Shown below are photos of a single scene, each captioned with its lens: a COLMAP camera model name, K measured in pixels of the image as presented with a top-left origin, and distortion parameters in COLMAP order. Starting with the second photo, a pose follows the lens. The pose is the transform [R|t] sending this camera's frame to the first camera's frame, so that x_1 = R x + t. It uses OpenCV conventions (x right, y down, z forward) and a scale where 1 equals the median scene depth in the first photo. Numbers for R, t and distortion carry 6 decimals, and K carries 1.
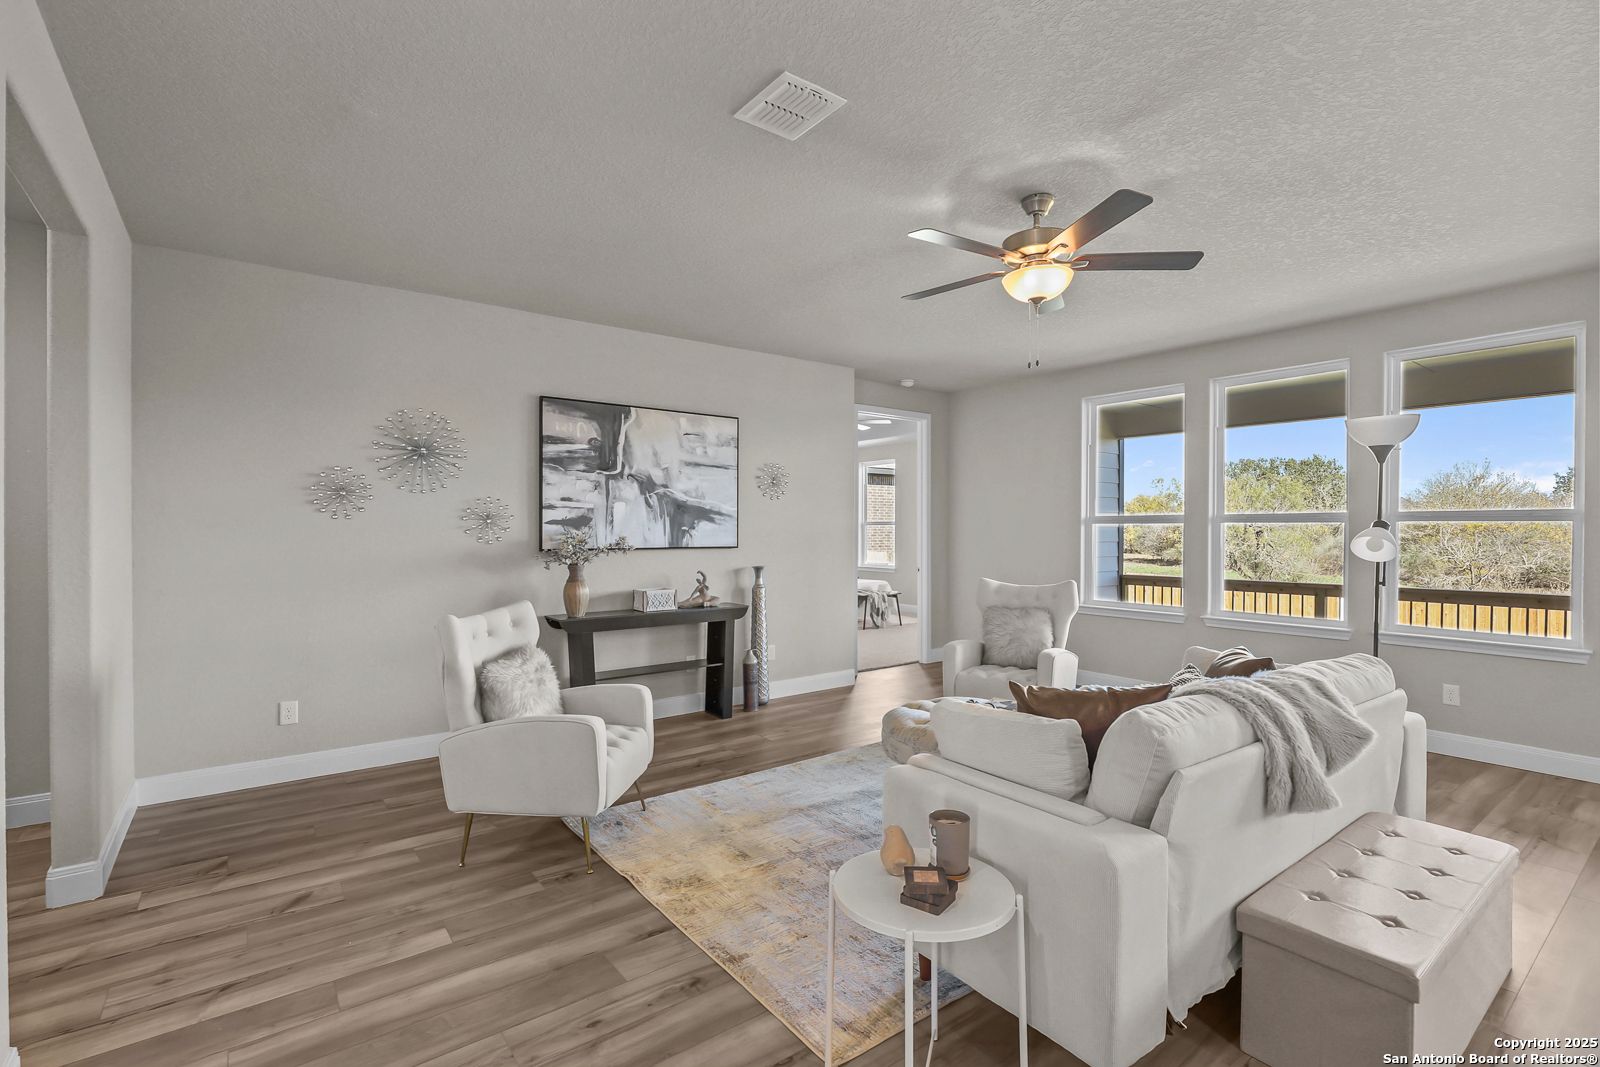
lens RADIAL K [[738.6, 0, 796.6], [0, 738.6, 541.1], [0, 0, 1]] dist [-0.001608, 0.000422]
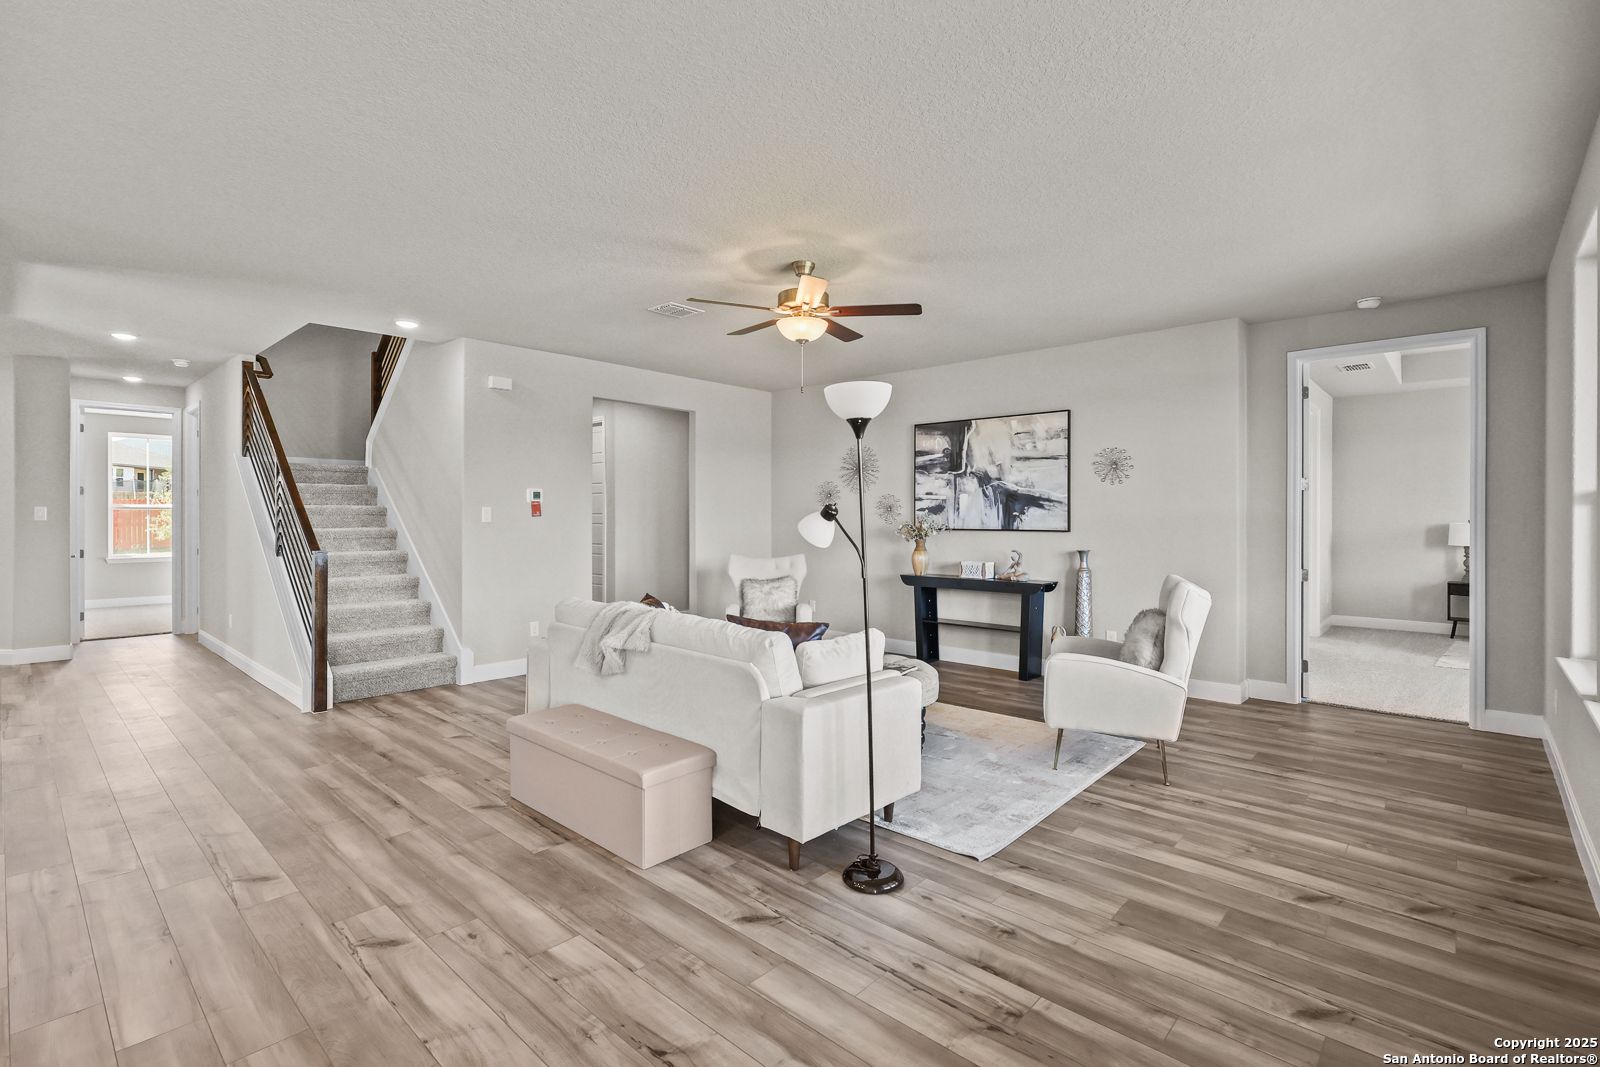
lens RADIAL K [[738.6, 0, 782.0], [0, 738.6, 523.3], [0, 0, 1]] dist [-0.001608, 0.000422]
pose [[0.160558, 0.009782, -0.986978, 0.995875], [-0.014727, 0.999863, 0.007513, -0.005506], [0.986916, 0.013329, 0.160680, 0.462768]]
